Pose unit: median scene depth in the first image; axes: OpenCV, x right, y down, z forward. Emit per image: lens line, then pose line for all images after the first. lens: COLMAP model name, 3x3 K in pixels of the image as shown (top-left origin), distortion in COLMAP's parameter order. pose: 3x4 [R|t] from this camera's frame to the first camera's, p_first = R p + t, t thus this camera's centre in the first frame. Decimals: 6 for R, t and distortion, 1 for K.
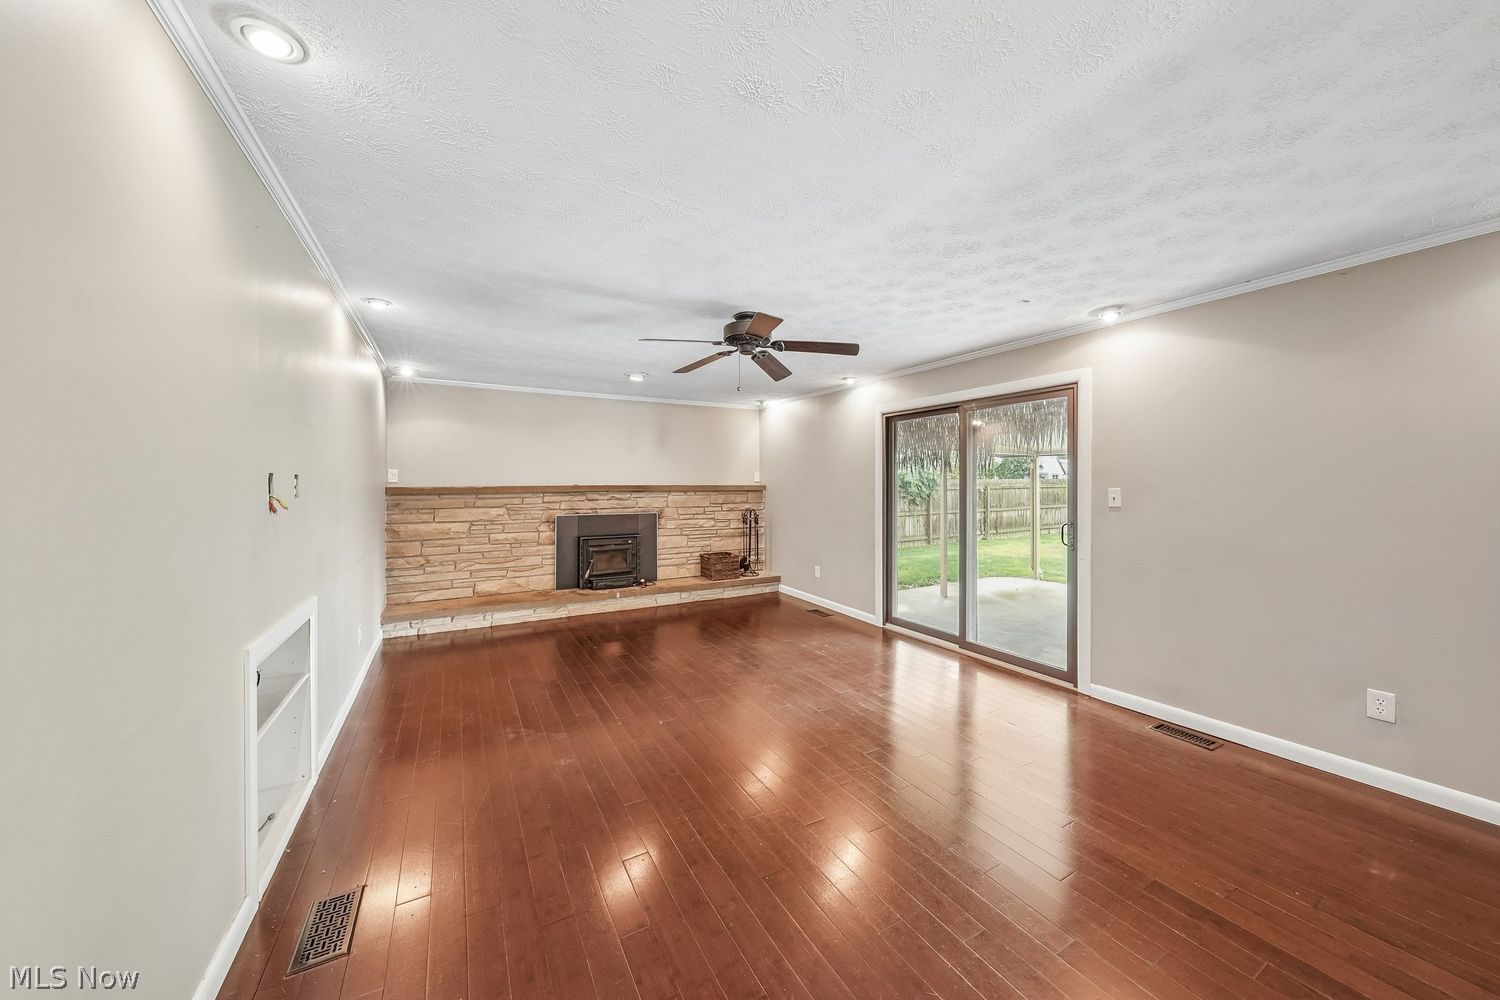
lens RADIAL K [[522.3, 0, 745.0], [0, 522.3, 489.7], [0, 0, 1]] dist [-0.000006, -0.000009]
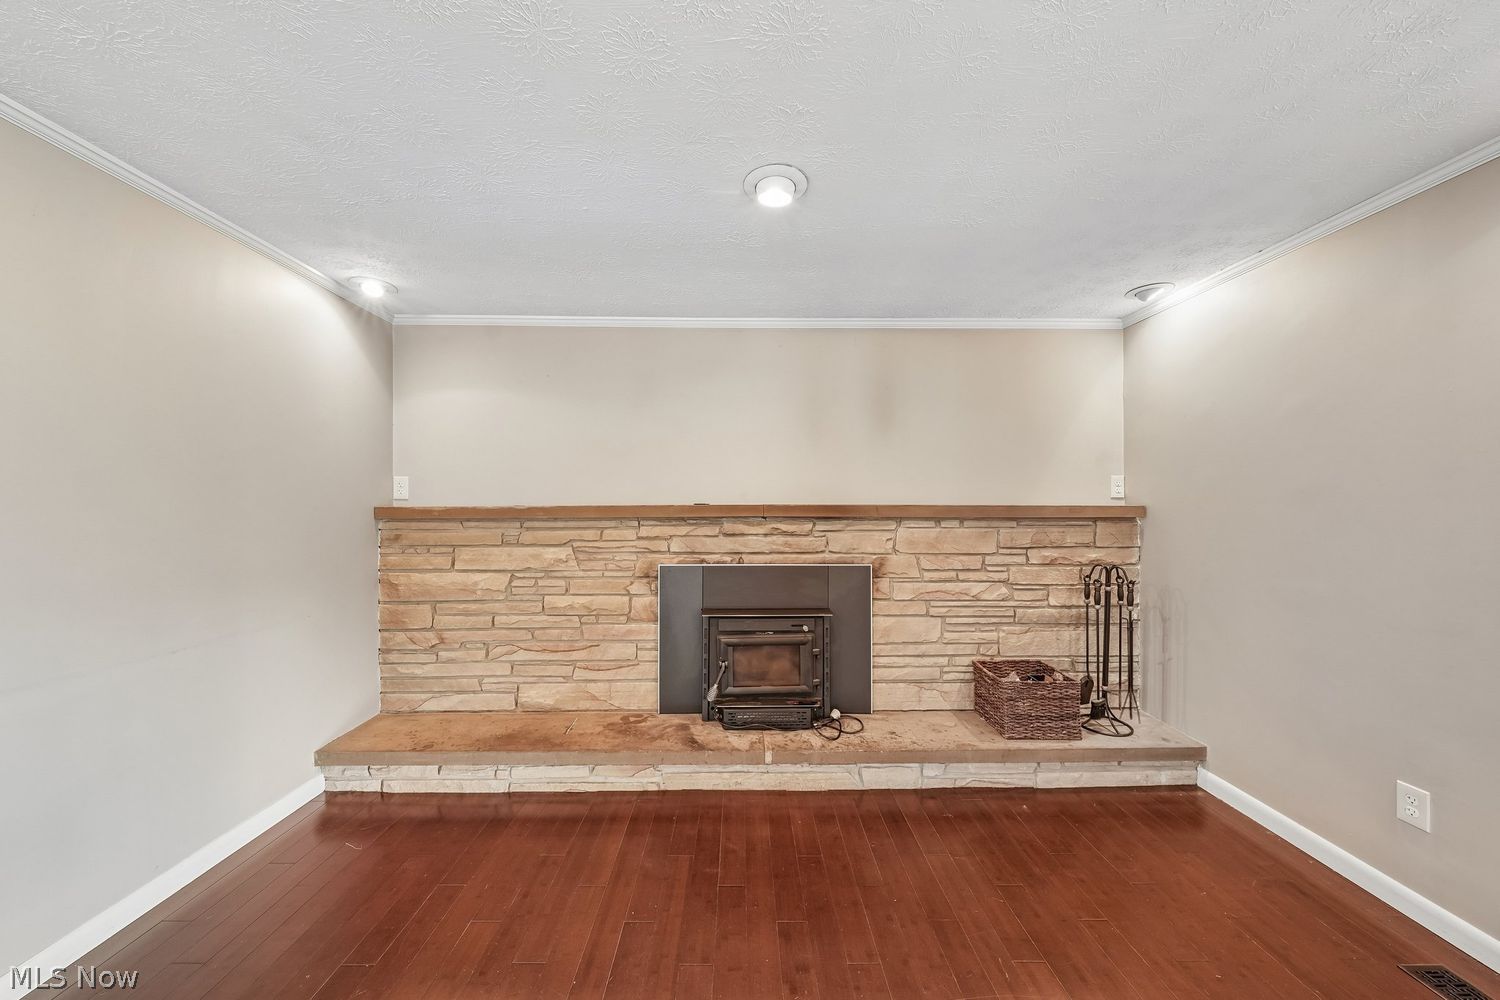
lens RADIAL K [[520.9, 0, 743.5], [0, 520.9, 493.2], [0, 0, 1]] dist [-0.000958, -0.000003]
pose [[0.877516, -0.004391, -0.479528, -0.051475], [-0.007086, 0.999730, -0.022120, -0.009000], [0.479496, 0.022808, 0.877248, 0.596889]]
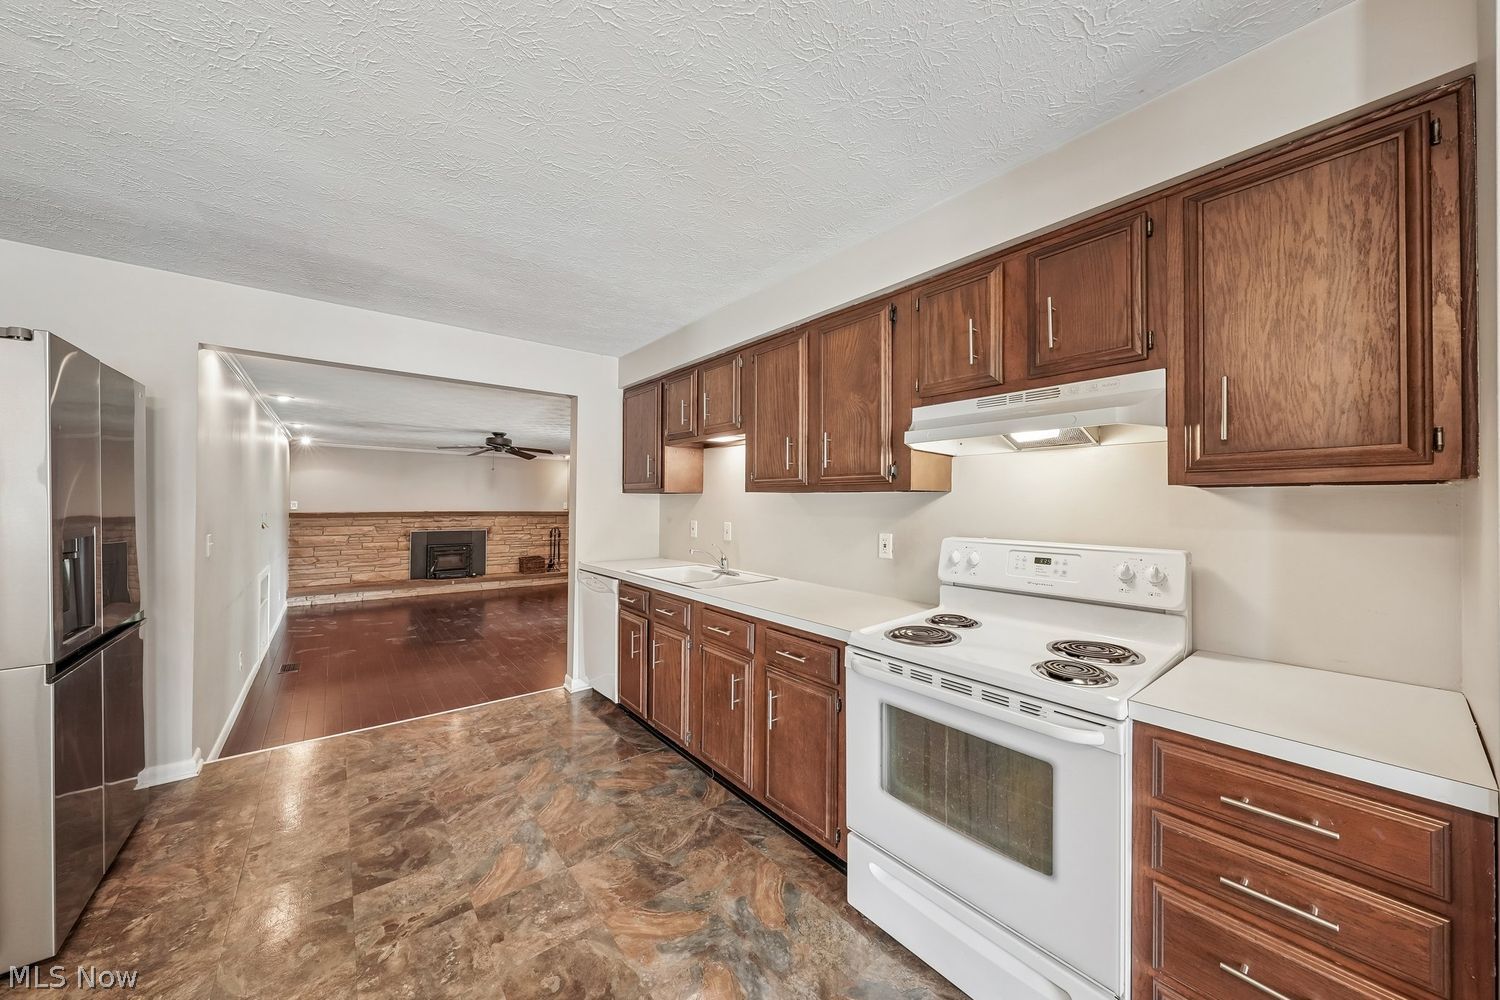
lens RADIAL K [[514.1, 0, 743.9], [0, 514.1, 500.6], [0, 0, 1]] dist [-0.002881, 0.000217]
pose [[0.986326, 0.012097, 0.164363, 0.354613], [-0.009694, 0.999834, -0.015414, -0.026910], [-0.164522, 0.013610, 0.986280, -0.652384]]
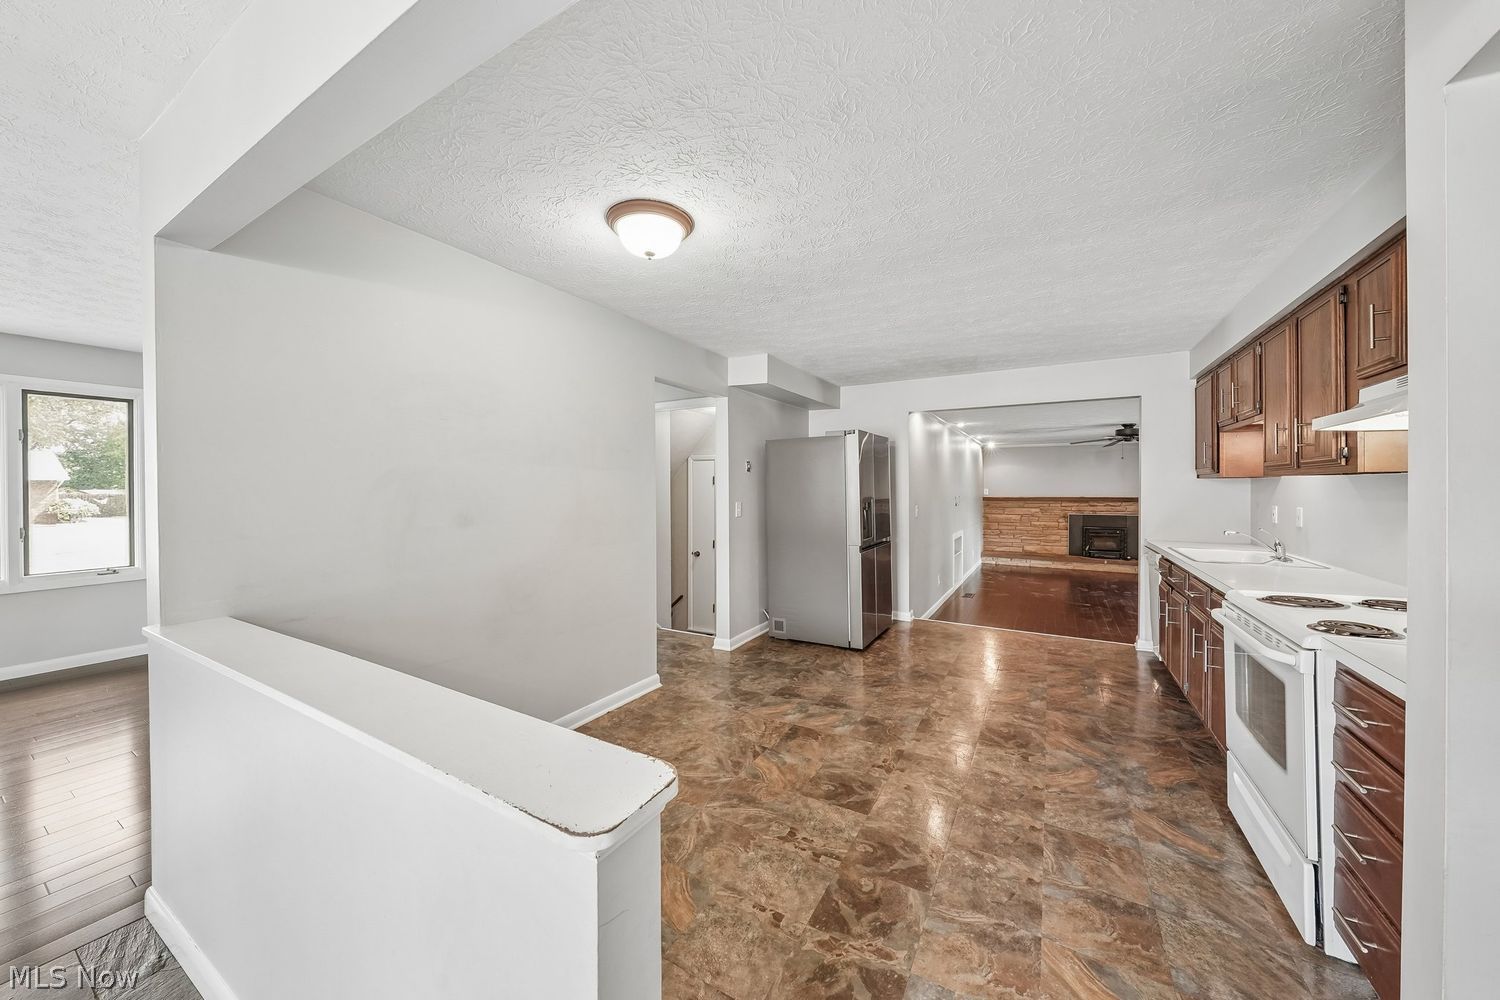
lens RADIAL K [[522.3, 0, 745.0], [0, 522.3, 489.7], [0, 0, 1]] dist [-0.000006, -0.000009]
pose [[0.505357, 0.004750, -0.862897, 0.624376], [-0.008485, 0.999964, 0.000535, -0.024979], [0.862868, 0.007051, 0.505379, -0.868725]]
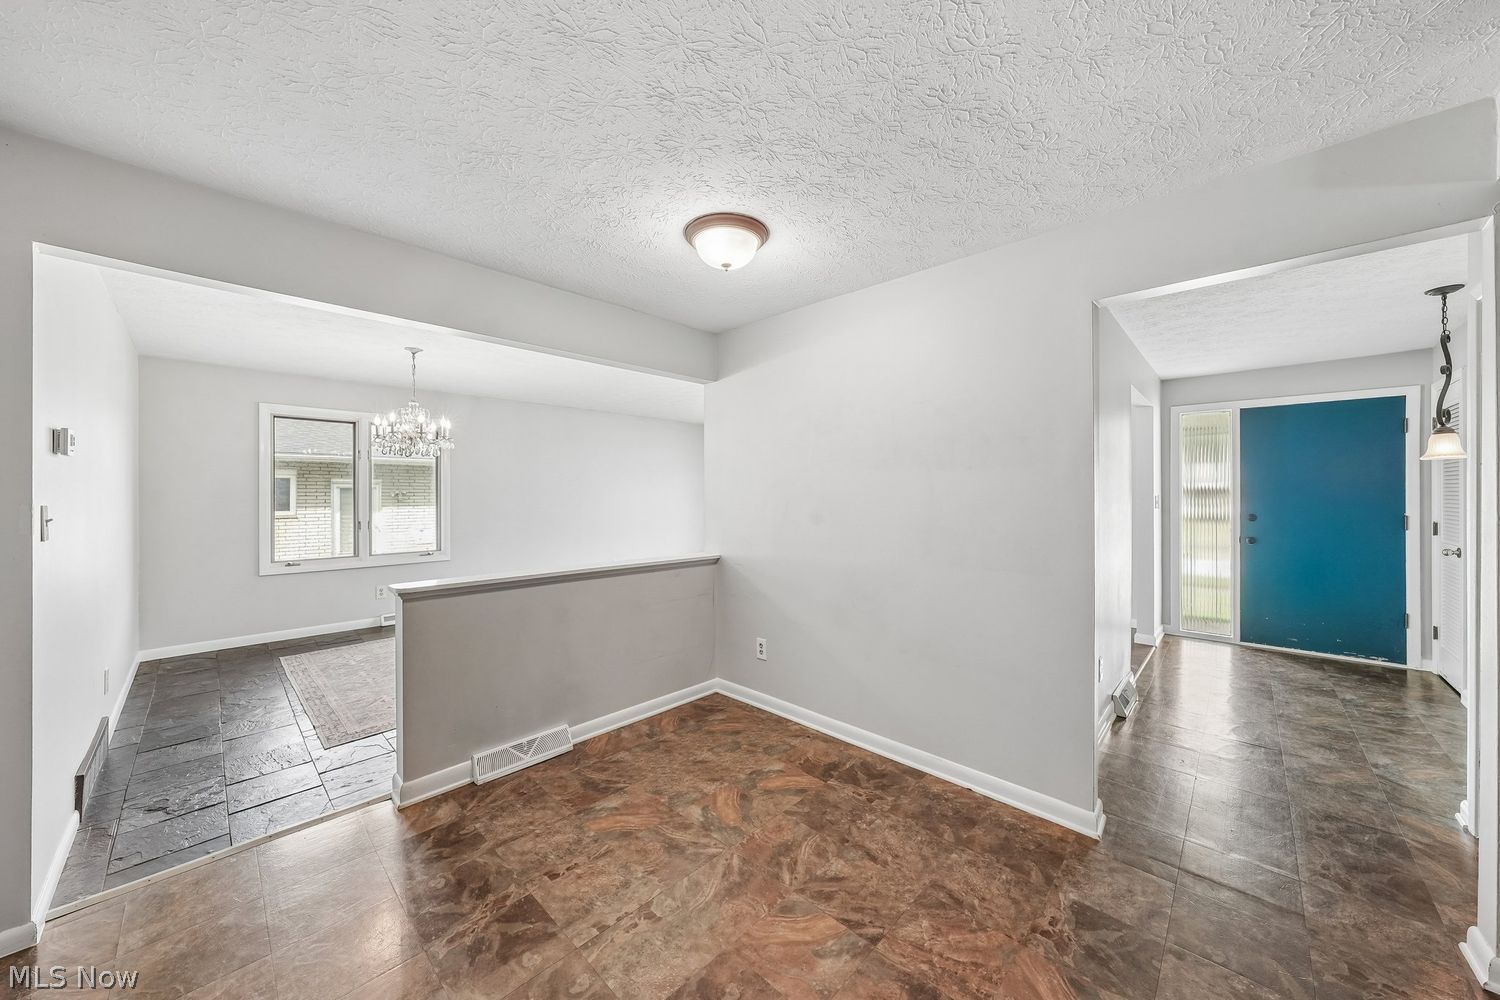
lens RADIAL K [[522.3, 0, 745.0], [0, 522.3, 489.7], [0, 0, 1]] dist [-0.000006, -0.000009]
pose [[-0.955757, 0.000663, -0.294158, 0.358938], [-0.000138, 0.999996, 0.002700, -0.028484], [0.294158, 0.002621, -0.955753, -0.346675]]
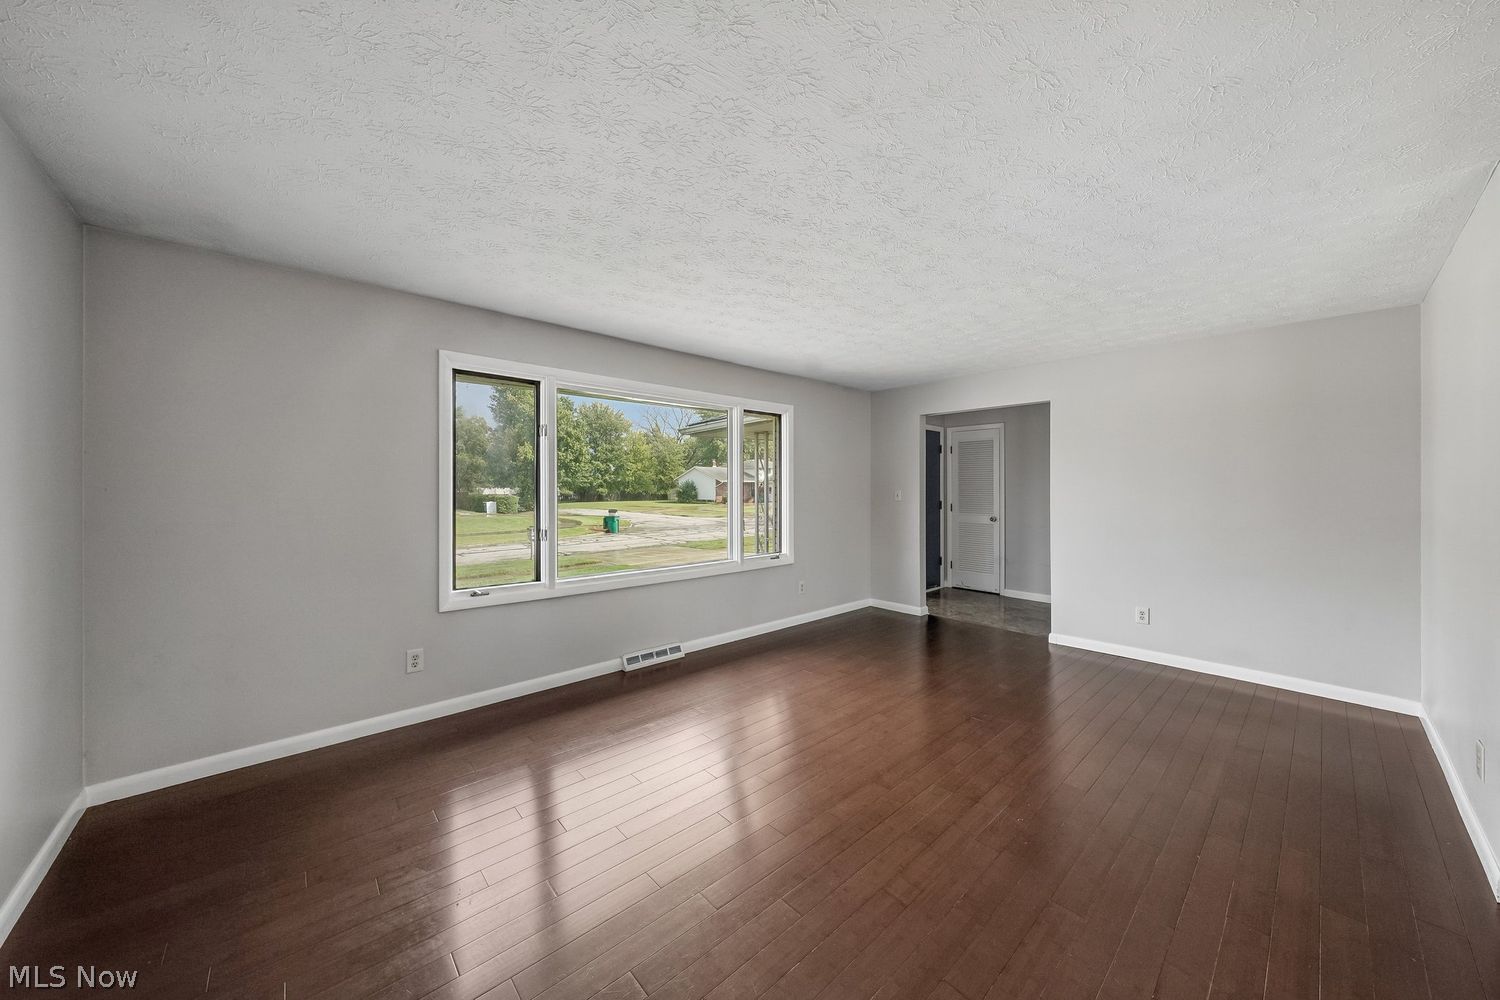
lens RADIAL K [[518.4, 0, 747.6], [0, 518.4, 488.3], [0, 0, 1]] dist [-0.000562, -0.000007]
pose [[0.224201, 0.004049, -0.974534, 0.389692], [-0.008413, 0.999962, 0.002219, -0.019776], [0.974507, 0.007701, 0.224227, -1.514296]]
